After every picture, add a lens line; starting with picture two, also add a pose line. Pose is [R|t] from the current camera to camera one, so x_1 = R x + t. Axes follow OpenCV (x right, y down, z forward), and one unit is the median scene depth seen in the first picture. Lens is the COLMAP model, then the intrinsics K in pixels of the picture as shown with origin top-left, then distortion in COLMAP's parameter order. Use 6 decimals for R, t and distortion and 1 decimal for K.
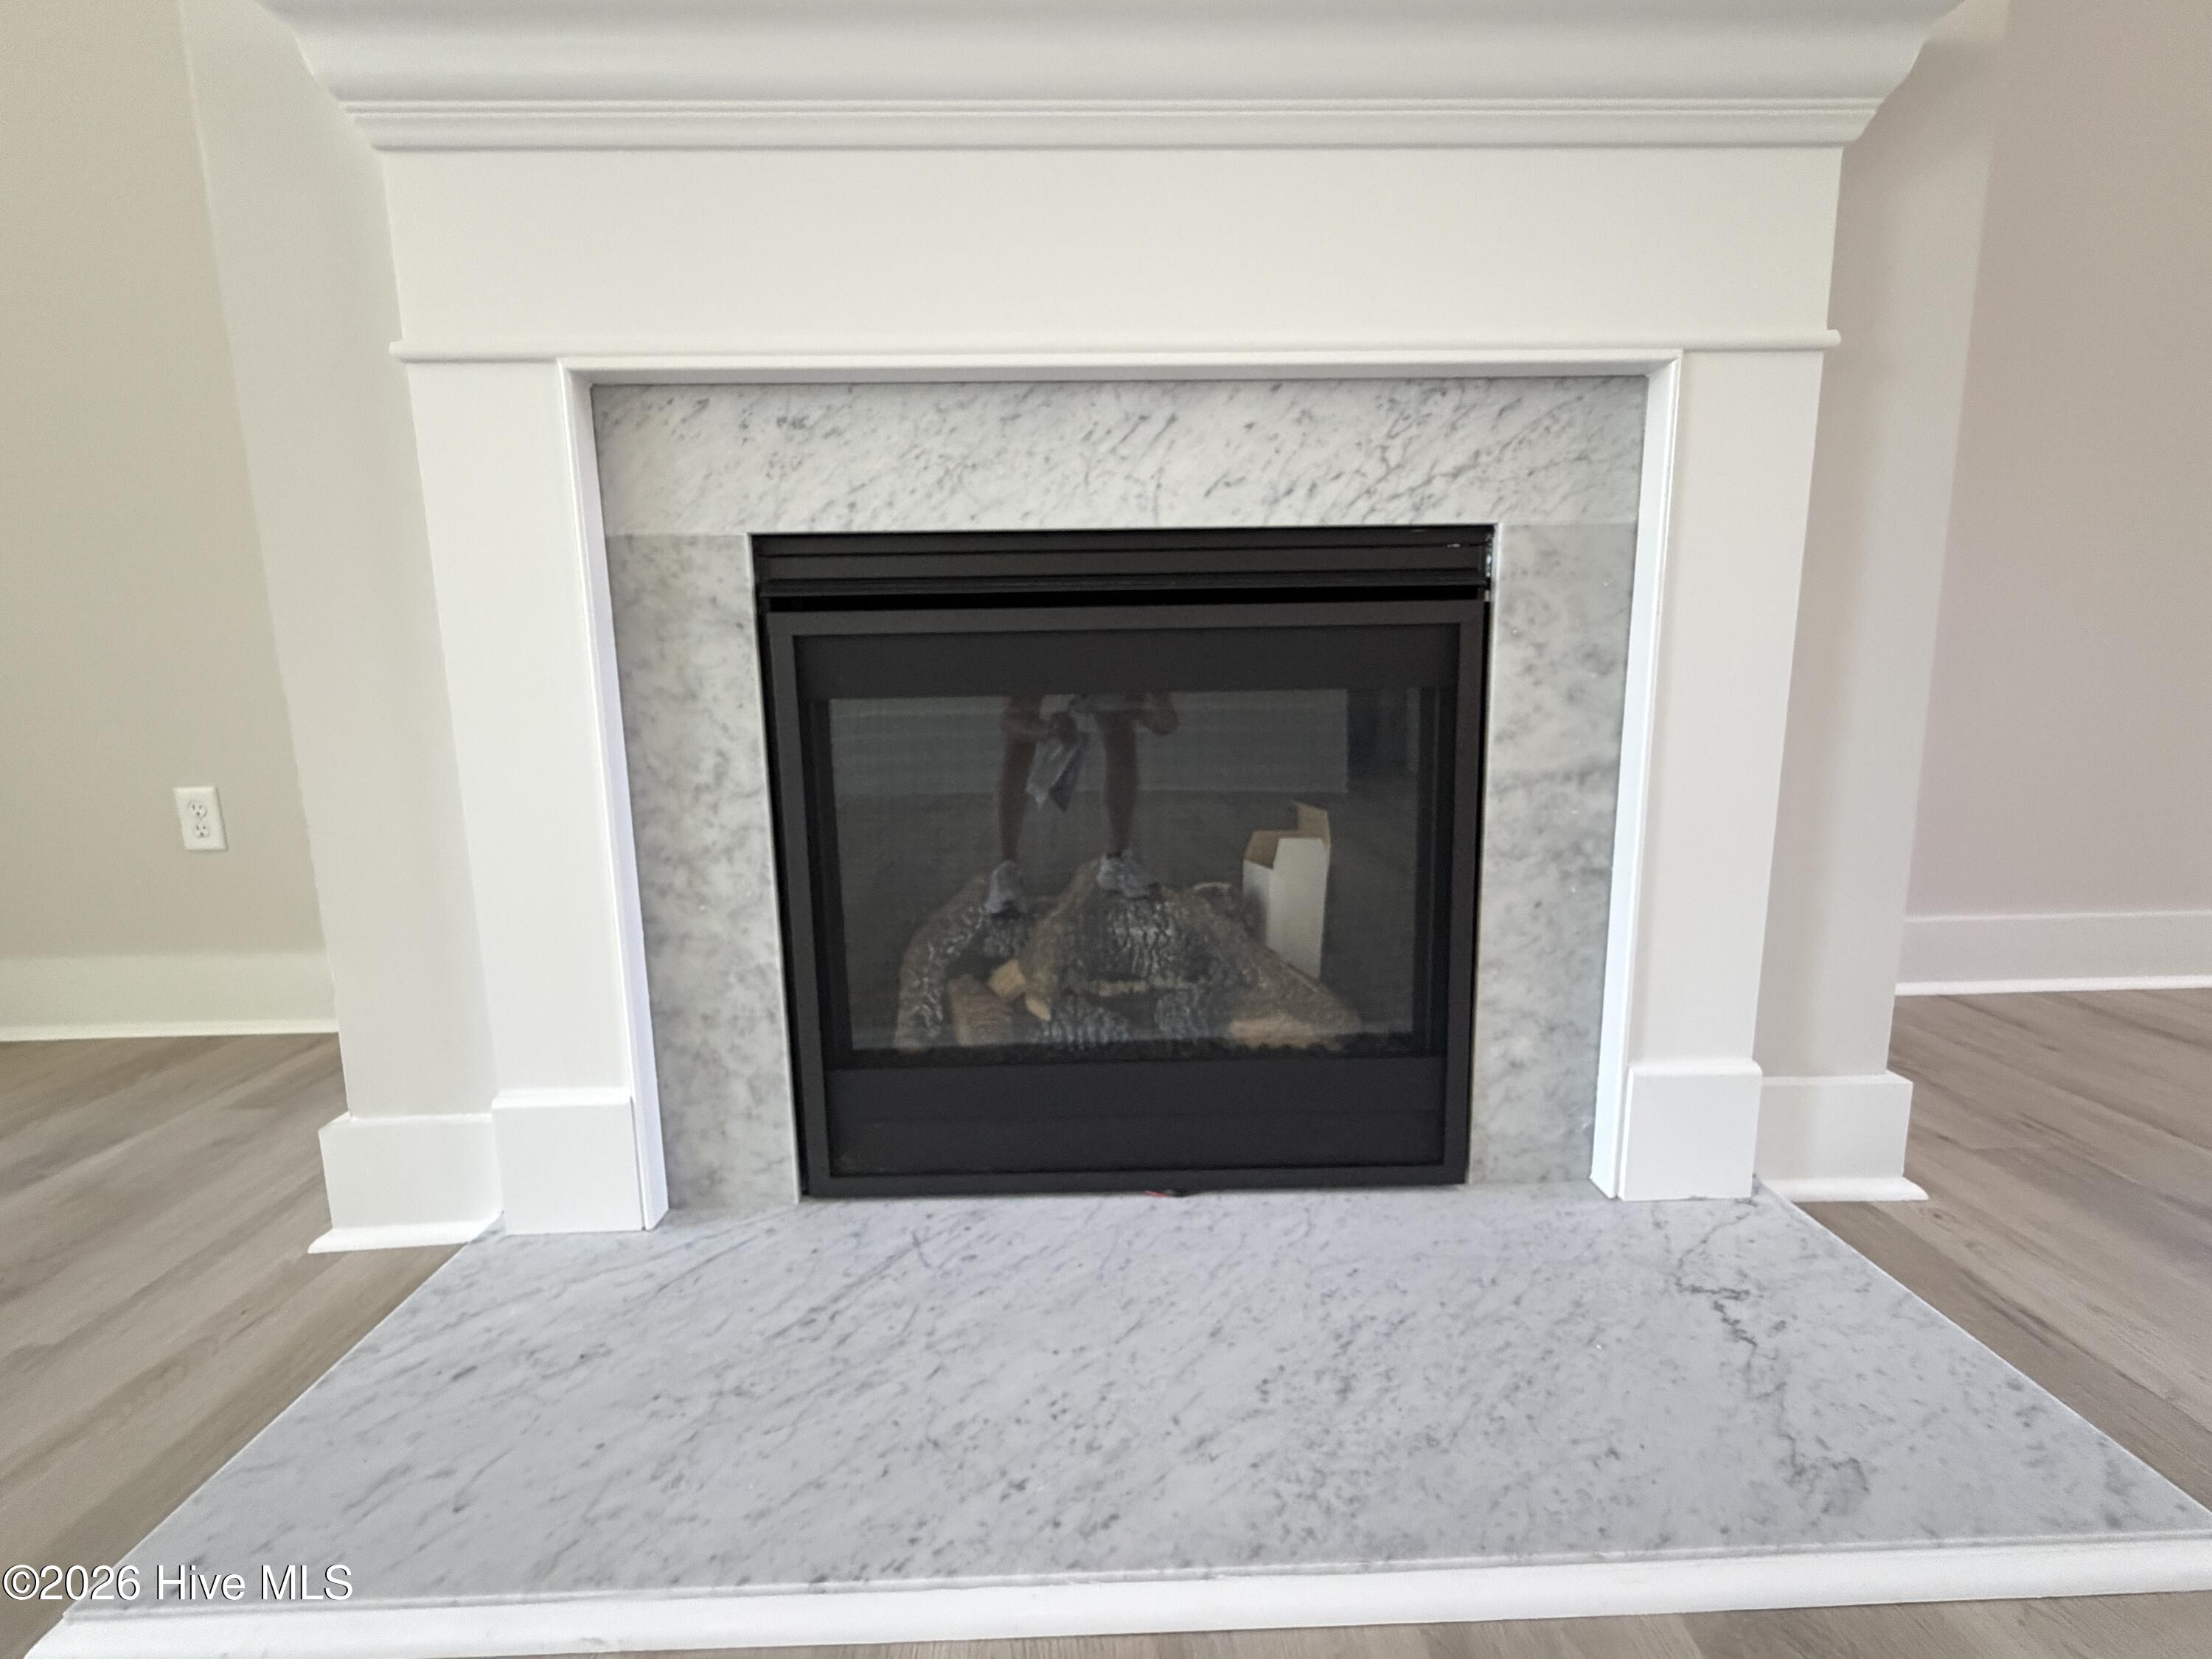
lens RADIAL K [[933.7, 0, 1110.0], [0, 933.7, 824.6], [0, 0, 1]] dist [0.000340, 0.000002]
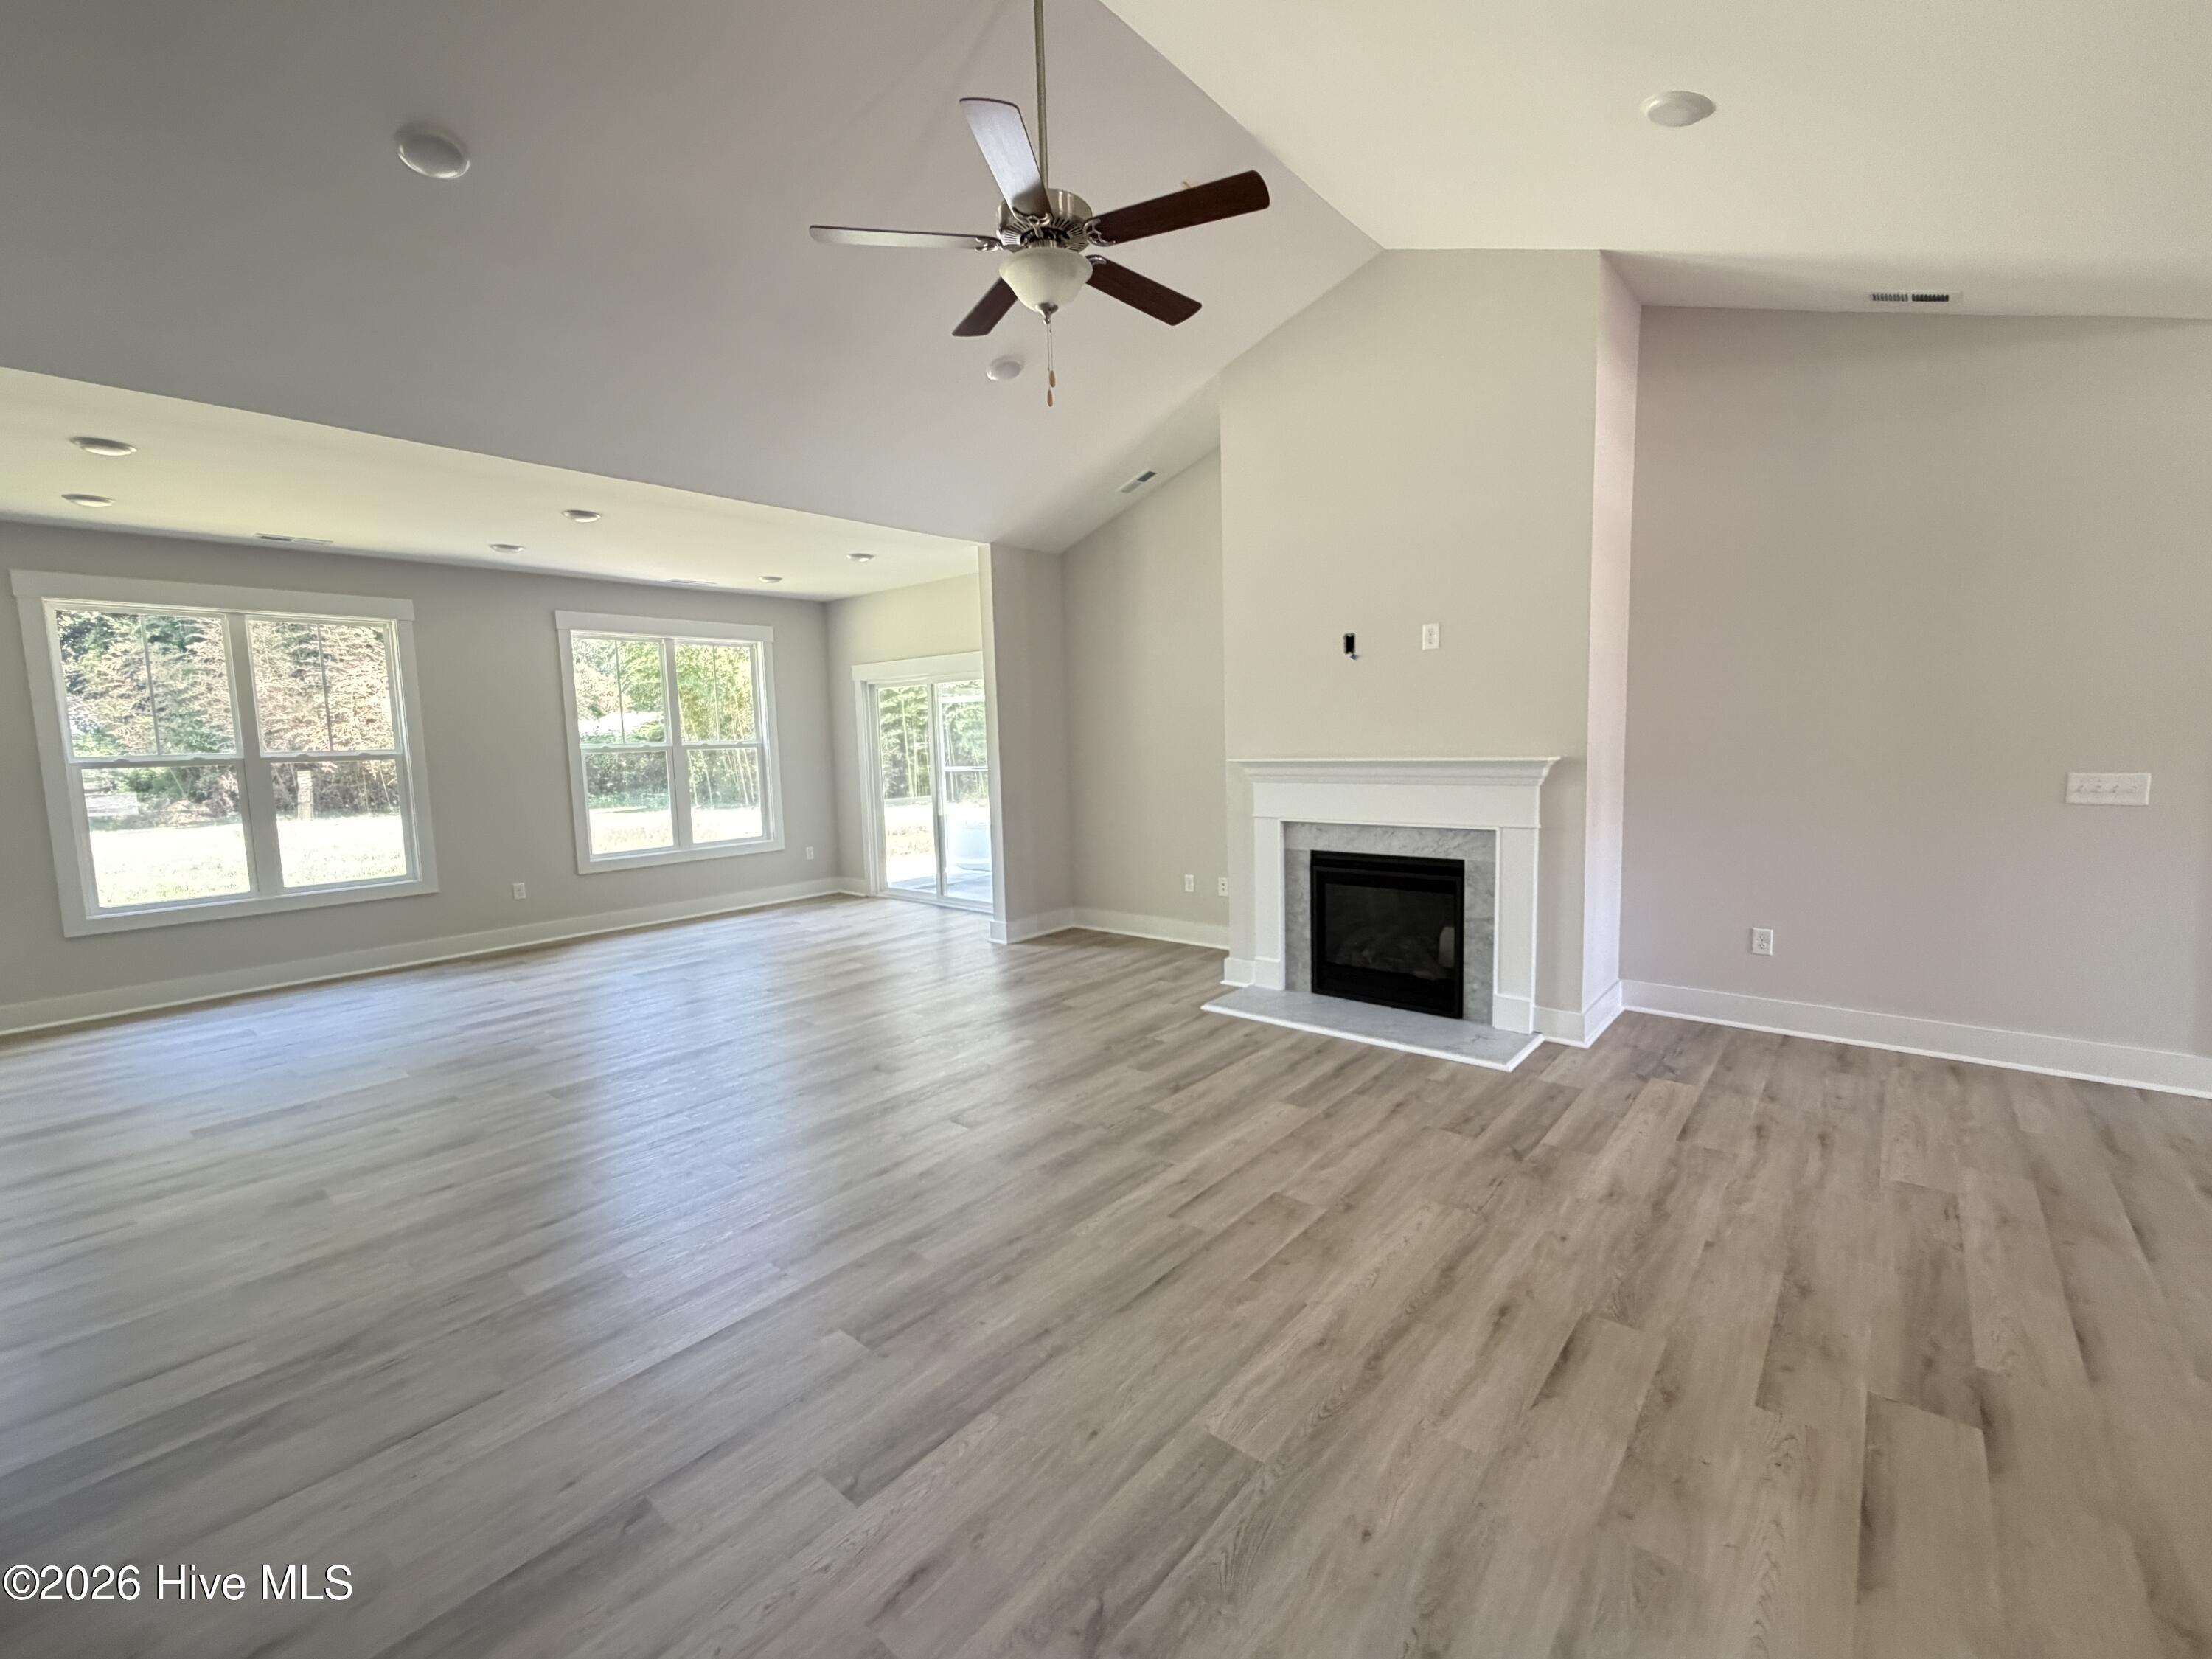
lens RADIAL K [[933.7, 0, 1110.0], [0, 933.7, 824.6], [0, 0, 1]] dist [0.000340, 0.000002]
pose [[0.746889, 0.059828, -0.662252, 1.894271], [-0.087604, 0.996116, -0.008811, -0.280342], [0.659152, 0.064597, 0.749230, -3.097310]]
